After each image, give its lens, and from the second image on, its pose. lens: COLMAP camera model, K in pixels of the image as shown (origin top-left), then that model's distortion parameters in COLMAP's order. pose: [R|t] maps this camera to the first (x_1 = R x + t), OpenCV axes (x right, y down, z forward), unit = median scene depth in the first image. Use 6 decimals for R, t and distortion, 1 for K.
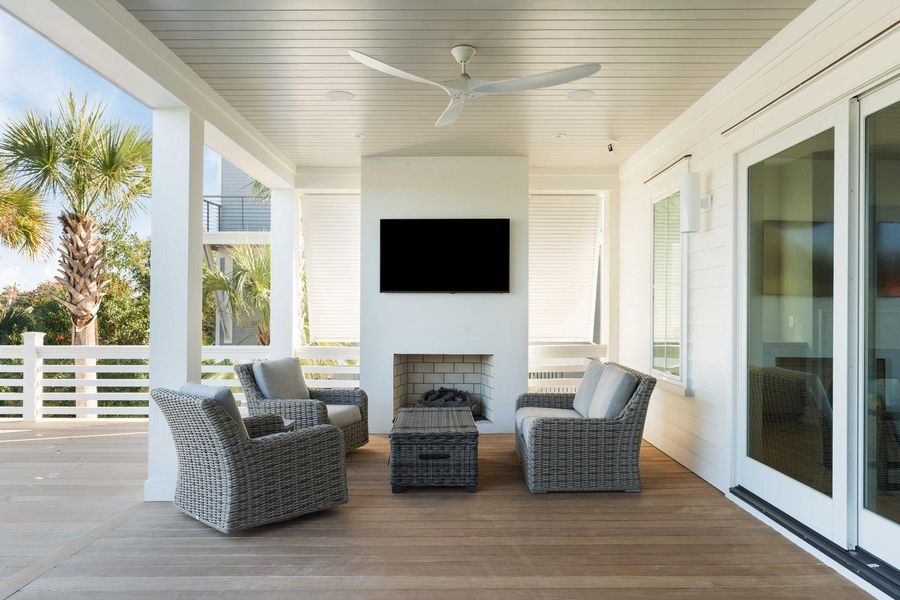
lens RADIAL K [[552.8, 0, 450.0], [0, 552.8, 300.0], [0, 0, 1]] dist [-0.001099, -0.000249]
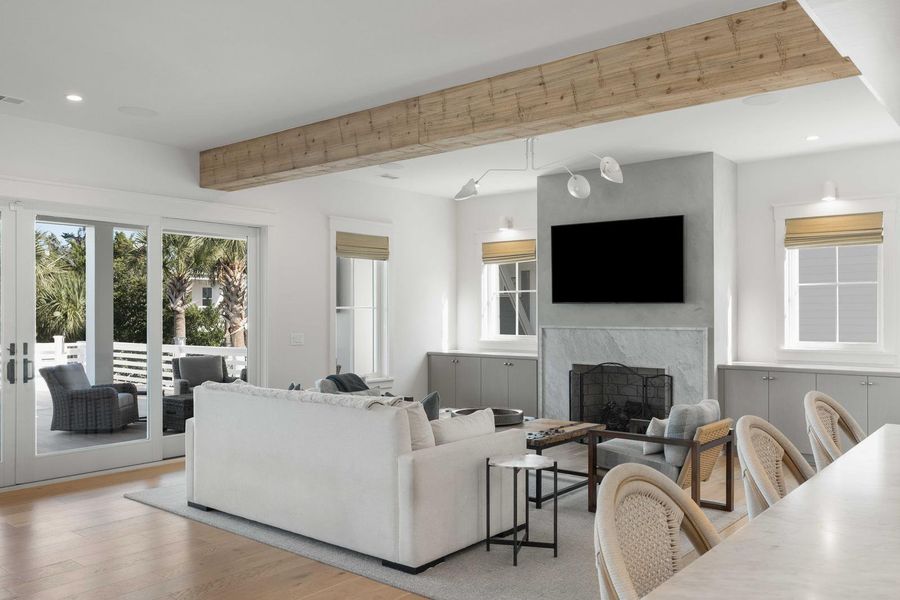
lens RADIAL K [[726.1, 0, 450.0], [0, 726.1, 300.0], [0, 0, 1]] dist [0.000956, 0.000225]
pose [[0.769463, -0.013214, -0.638554, 1.071185], [0.010753, 0.999912, -0.007735, -0.023791], [0.638600, -0.000915, 0.769538, -0.151861]]
